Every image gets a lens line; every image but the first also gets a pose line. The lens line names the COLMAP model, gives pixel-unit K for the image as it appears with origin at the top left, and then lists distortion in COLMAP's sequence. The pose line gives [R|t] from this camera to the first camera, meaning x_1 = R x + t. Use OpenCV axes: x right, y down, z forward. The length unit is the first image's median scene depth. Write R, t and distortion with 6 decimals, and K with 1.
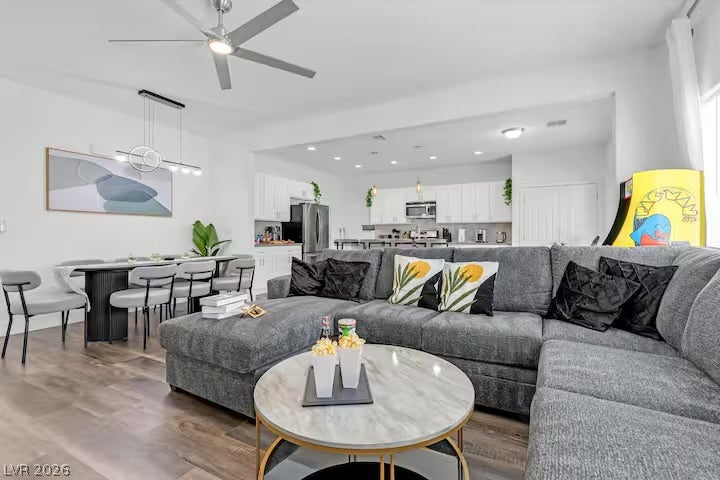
lens RADIAL K [[329.3, 0, 362.3], [0, 329.3, 235.7], [0, 0, 1]] dist [0.002274, 0.000591]
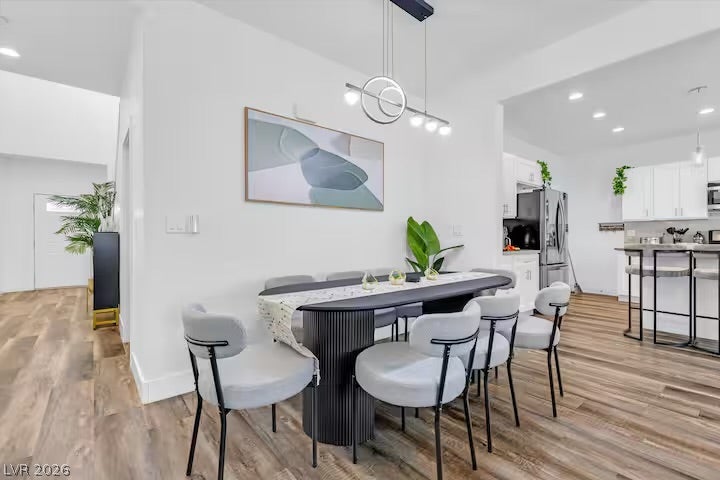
lens RADIAL K [[322.1, 0, 360.0], [0, 322.1, 240.0], [0, 0, 1]] dist [-0.002322, -0.000211]
pose [[0.923575, -0.000680, -0.383417, -0.364258], [0.001158, 0.999999, 0.001017, 0.002163], [0.383416, -0.001383, 0.923575, 0.359939]]
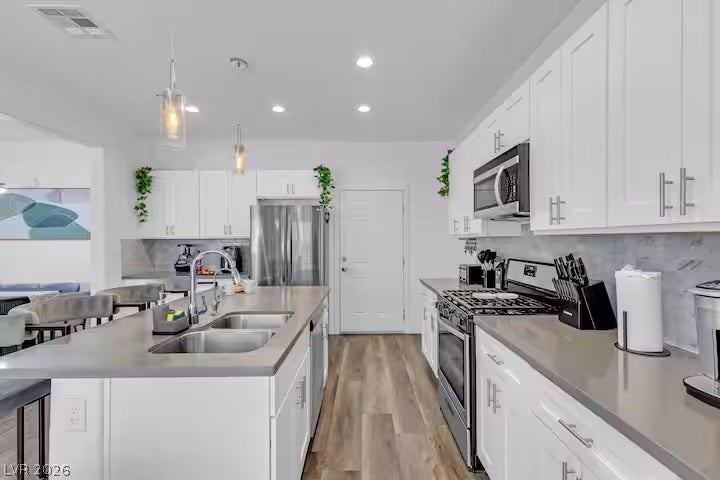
lens RADIAL K [[331.8, 0, 360.0], [0, 331.8, 240.0], [0, 0, 1]] dist [0.002339, 0.000316]
pose [[0.469552, -0.000149, -0.882905, 0.585371], [0.002520, 0.999996, 0.001172, -0.054856], [0.882901, -0.002775, 0.469551, 1.216248]]
